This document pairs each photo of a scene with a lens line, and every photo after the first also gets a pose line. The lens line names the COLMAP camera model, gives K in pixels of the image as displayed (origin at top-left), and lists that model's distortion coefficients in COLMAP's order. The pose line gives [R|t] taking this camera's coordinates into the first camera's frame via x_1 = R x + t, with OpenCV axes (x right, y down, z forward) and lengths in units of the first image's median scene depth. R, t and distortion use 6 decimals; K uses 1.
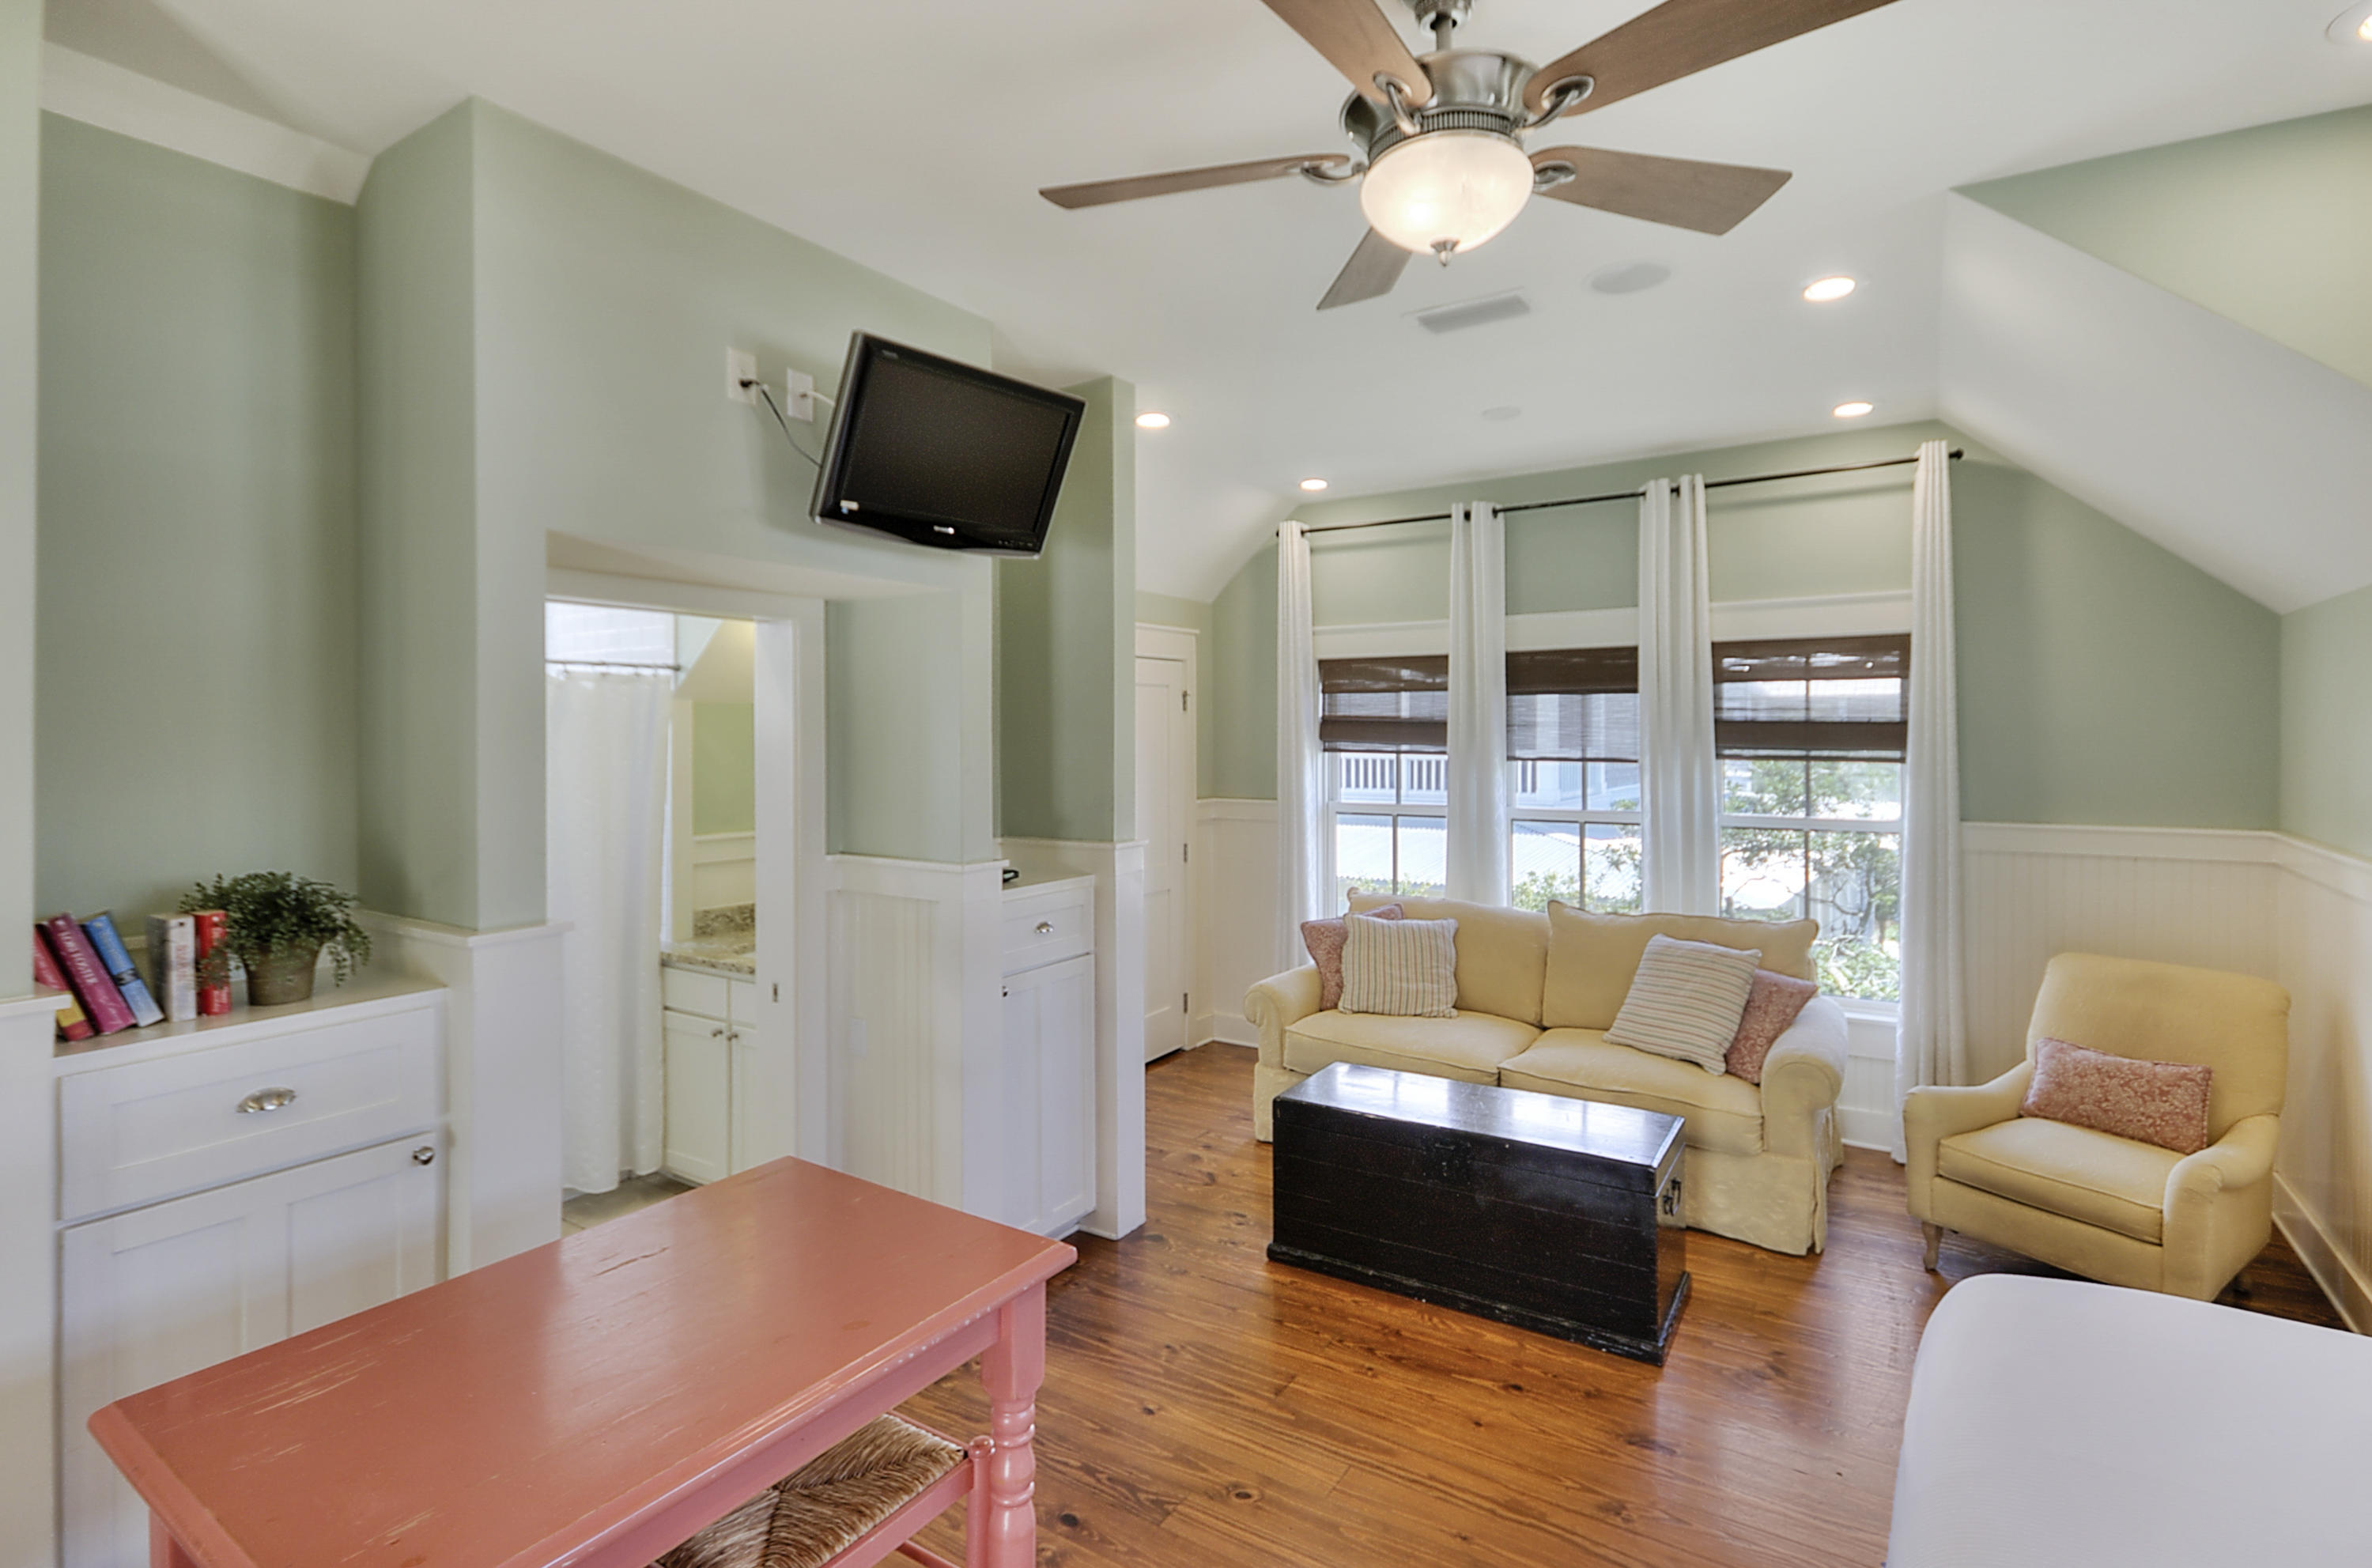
lens RADIAL K [[1110.5, 0, 1193.6], [0, 1110.5, 743.9], [0, 0, 1]] dist [0.001318, 0.000542]
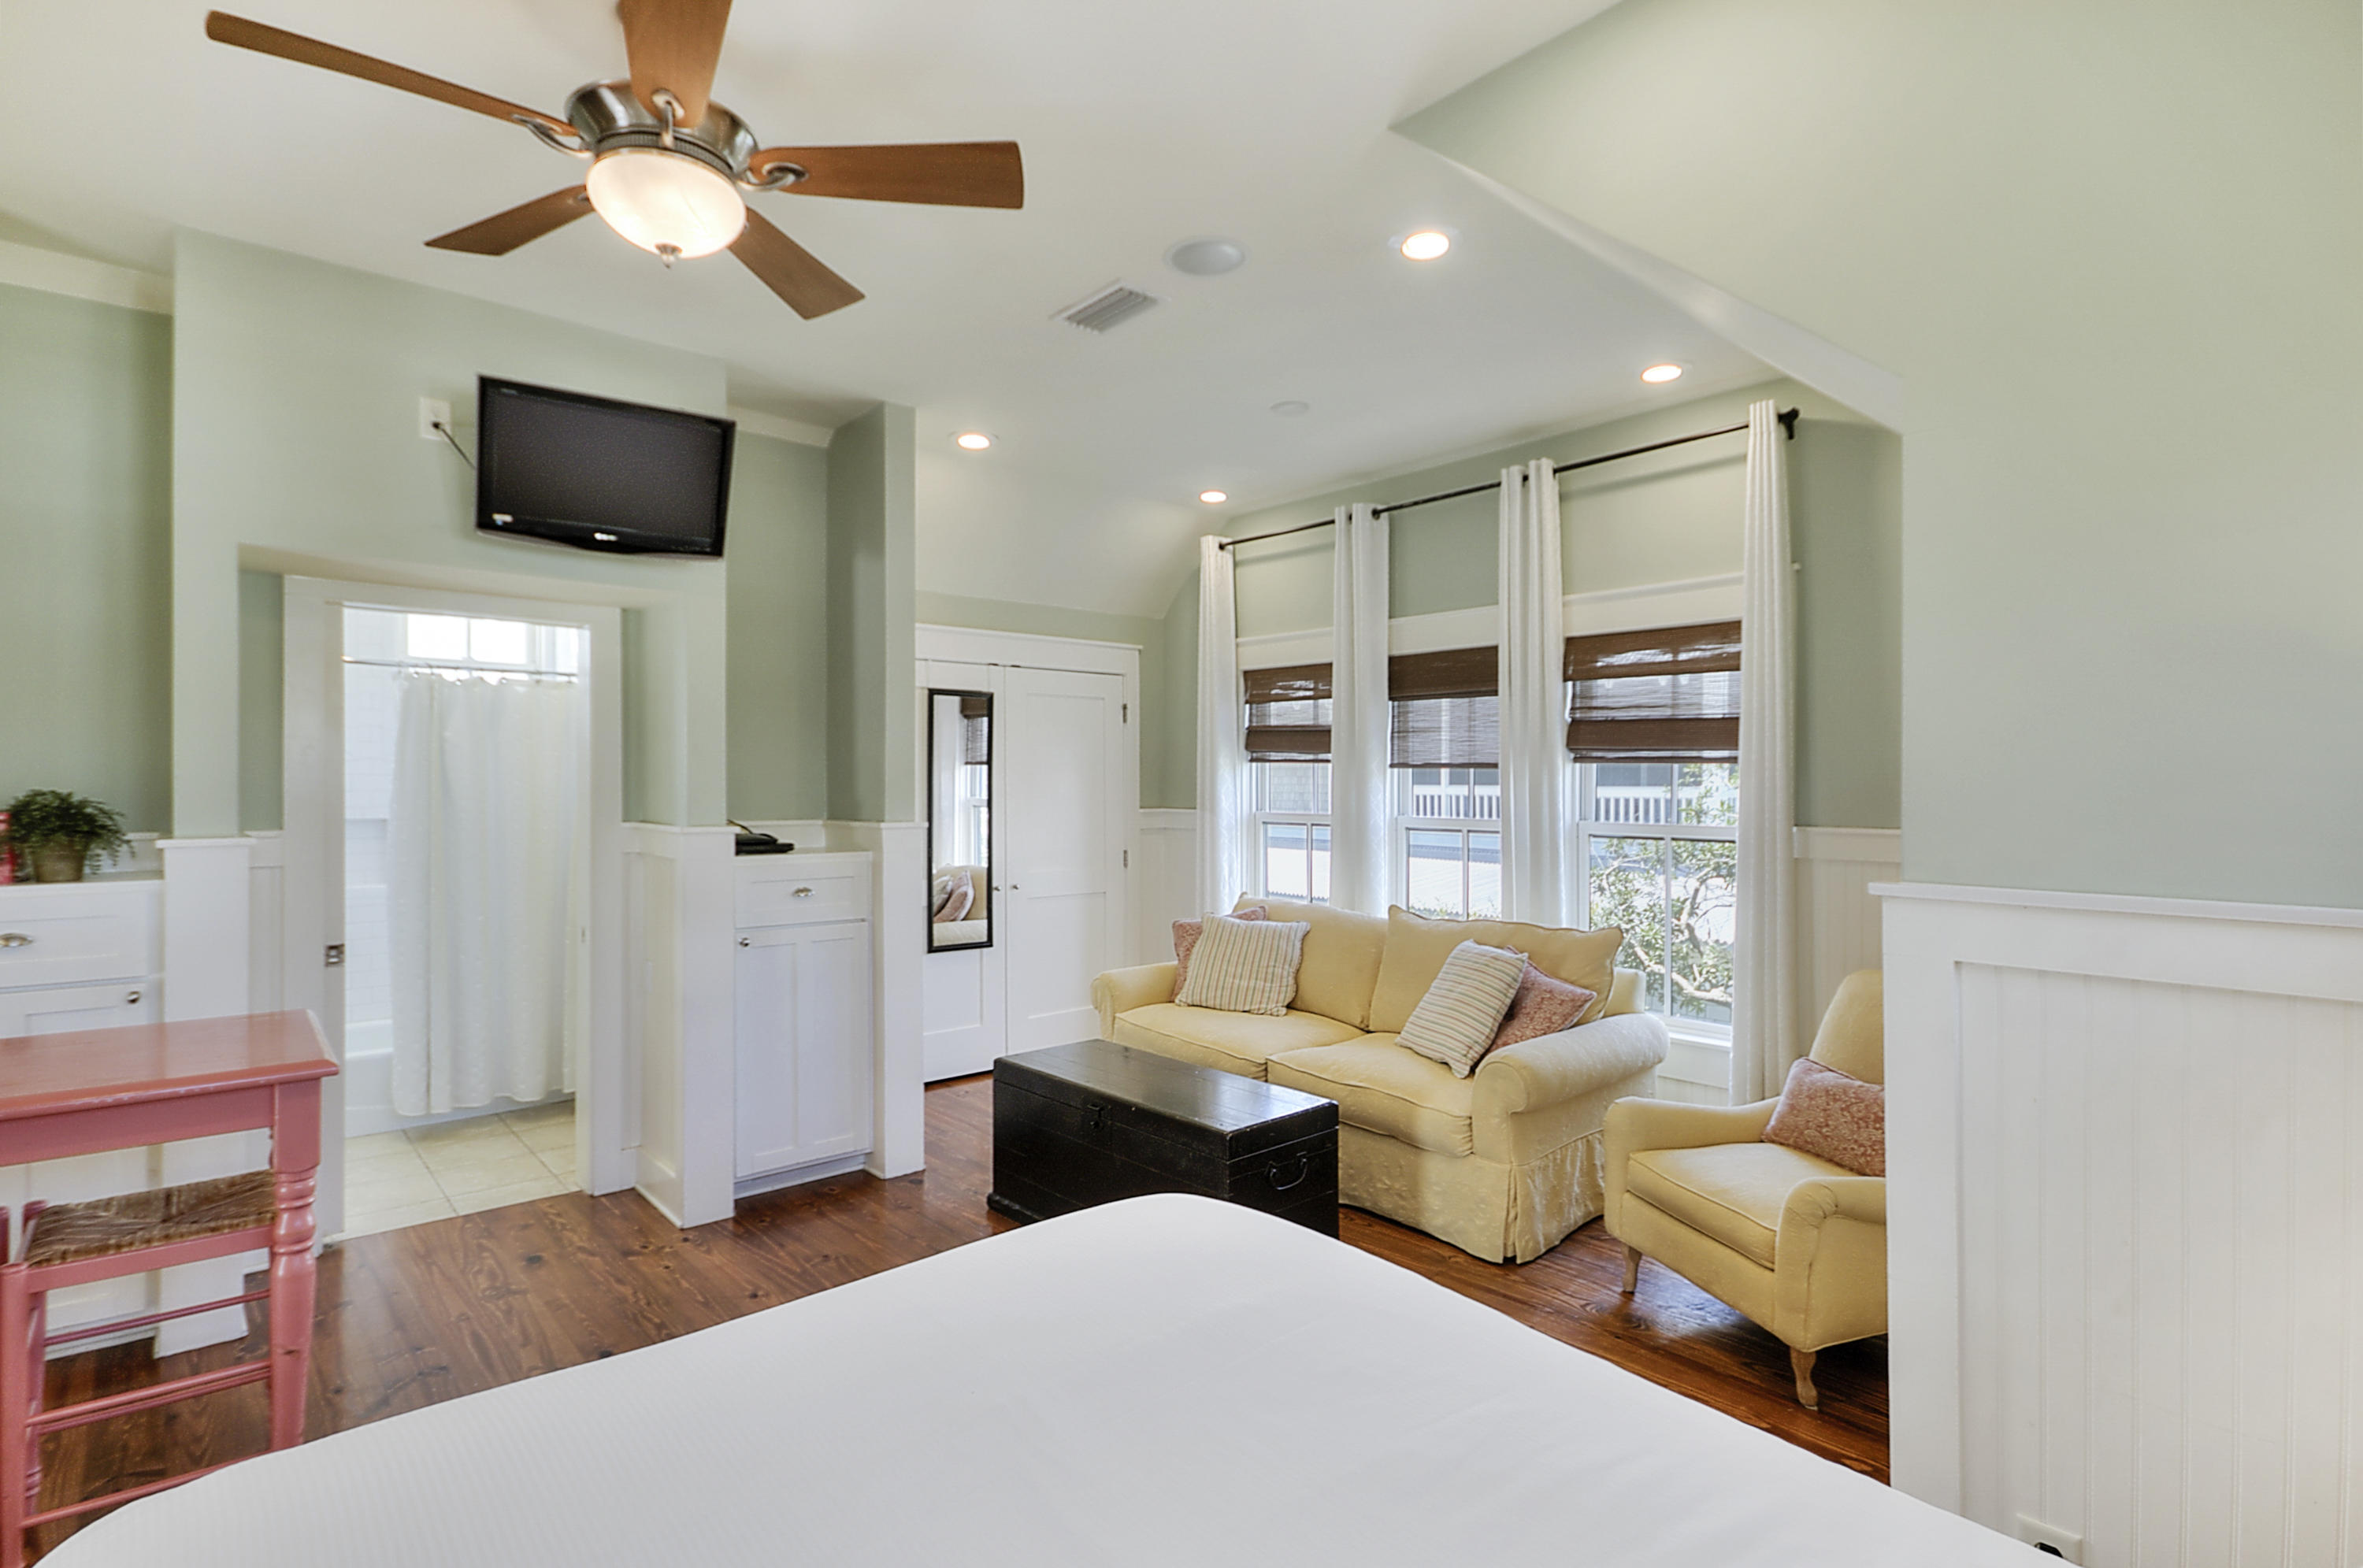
lens RADIAL K [[1110.0, 0, 1169.7], [0, 1110.0, 801.7], [0, 0, 1]] dist [-0.000162, -0.000308]
pose [[0.964515, 0.014050, -0.263655, 0.398442], [-0.011767, 0.999878, 0.010236, 0.042572], [0.263767, -0.006770, 0.964563, 0.003539]]
